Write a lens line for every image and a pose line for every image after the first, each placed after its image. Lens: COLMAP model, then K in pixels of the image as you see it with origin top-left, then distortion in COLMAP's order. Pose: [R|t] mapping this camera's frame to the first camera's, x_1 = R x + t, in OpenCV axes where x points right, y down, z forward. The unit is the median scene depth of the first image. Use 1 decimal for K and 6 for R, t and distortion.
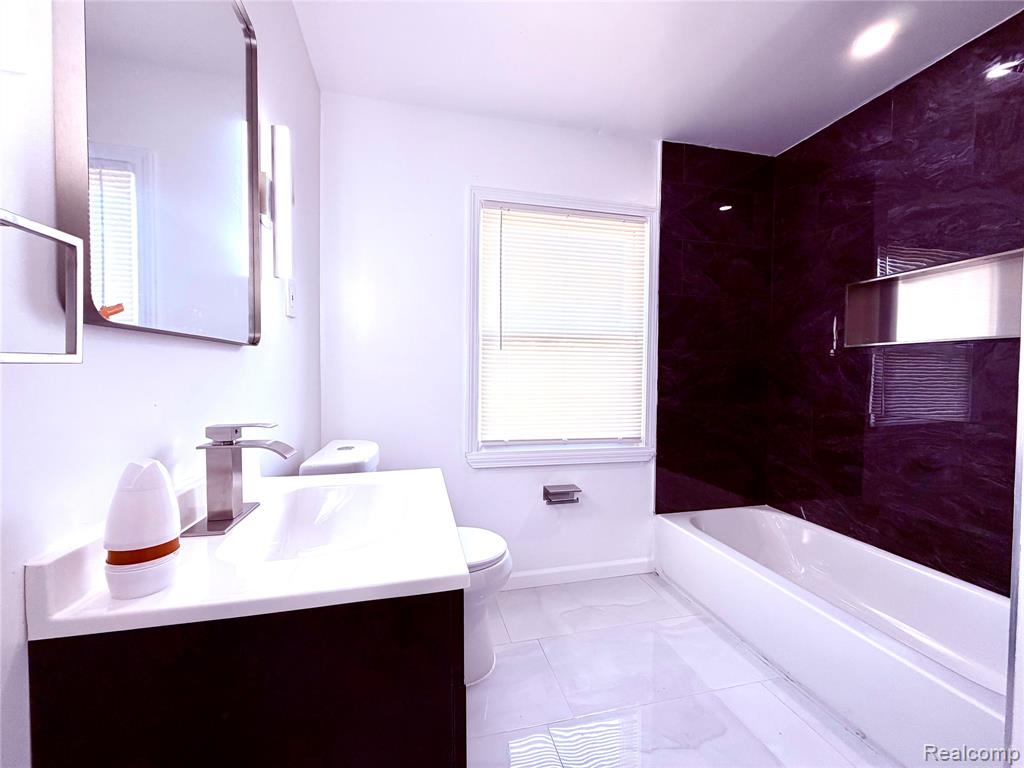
lens RADIAL K [[409.2, 0, 508.4], [0, 409.2, 385.3], [0, 0, 1]] dist [-0.000301, 0.000151]
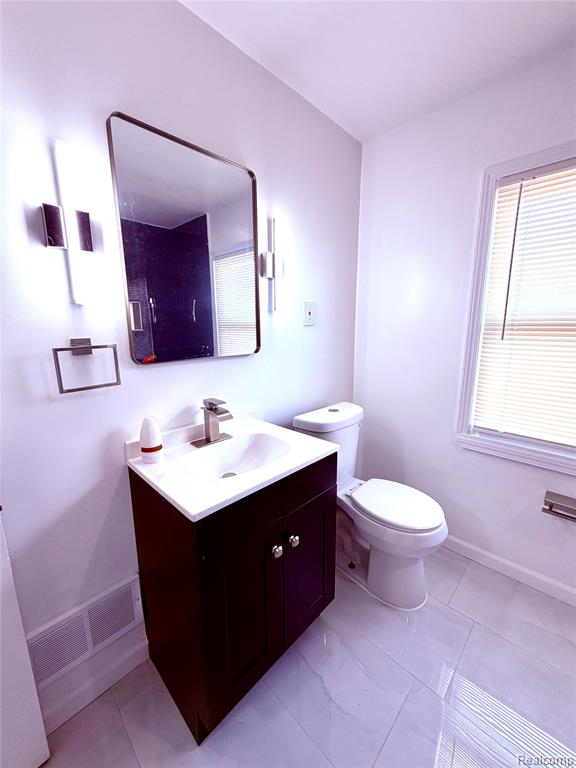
lens RADIAL K [[306.9, 0, 288.0], [0, 306.9, 384.0], [0, 0, 1]] dist [-0.000301, 0.000151]
pose [[0.537530, 0.140463, -0.831463, 0.456728], [-0.011840, 0.987189, 0.159116, -0.128929], [0.843161, -0.075685, 0.532307, 0.252507]]
